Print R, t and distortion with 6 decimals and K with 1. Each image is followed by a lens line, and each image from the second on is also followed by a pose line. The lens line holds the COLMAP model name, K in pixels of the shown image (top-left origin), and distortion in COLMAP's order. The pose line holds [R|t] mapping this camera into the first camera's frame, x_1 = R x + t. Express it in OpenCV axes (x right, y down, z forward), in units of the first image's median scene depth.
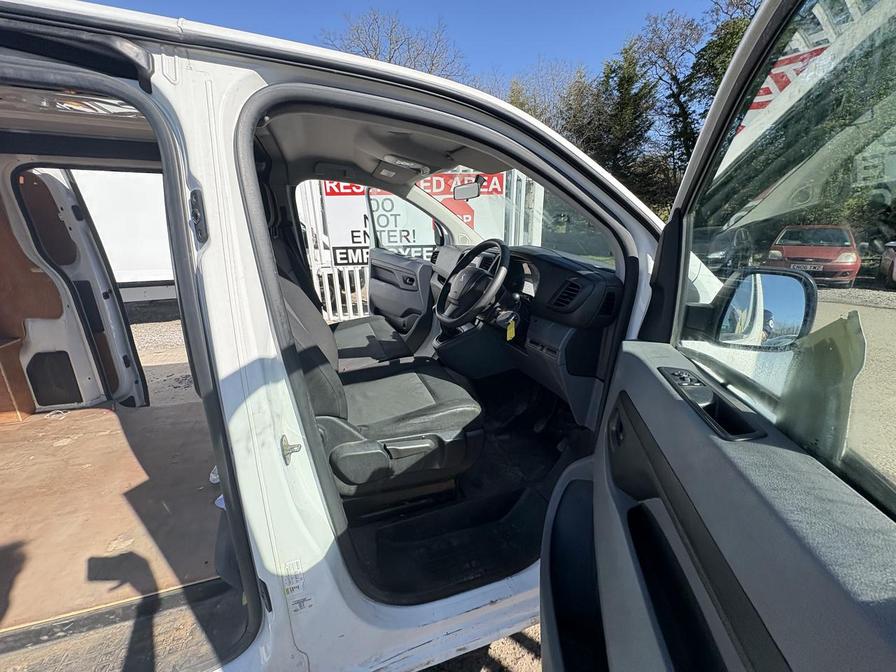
lens RADIAL K [[357.8, 0, 452.1], [0, 357.8, 336.0], [0, 0, 1]] dist [0.004386, -0.000142]
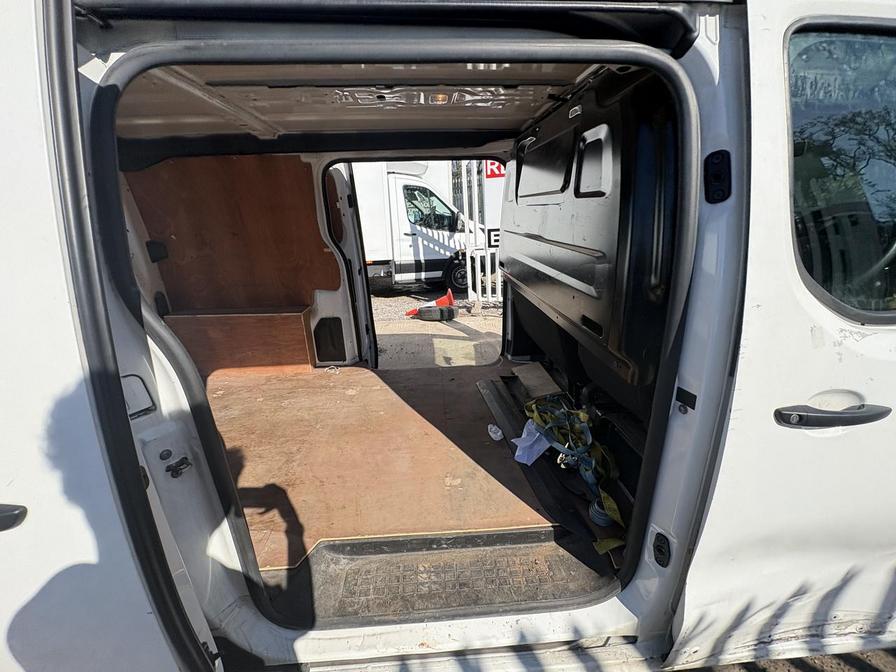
lens RADIAL K [[357.8, 0, 450.2], [0, 357.8, 337.4], [0, 0, 1]] dist [0.004386, -0.000142]
pose [[0.965427, 0.049223, -0.255984, -0.395808], [-0.037908, 0.998081, 0.048955, 0.034119], [0.257902, -0.037558, 0.965441, -0.064612]]
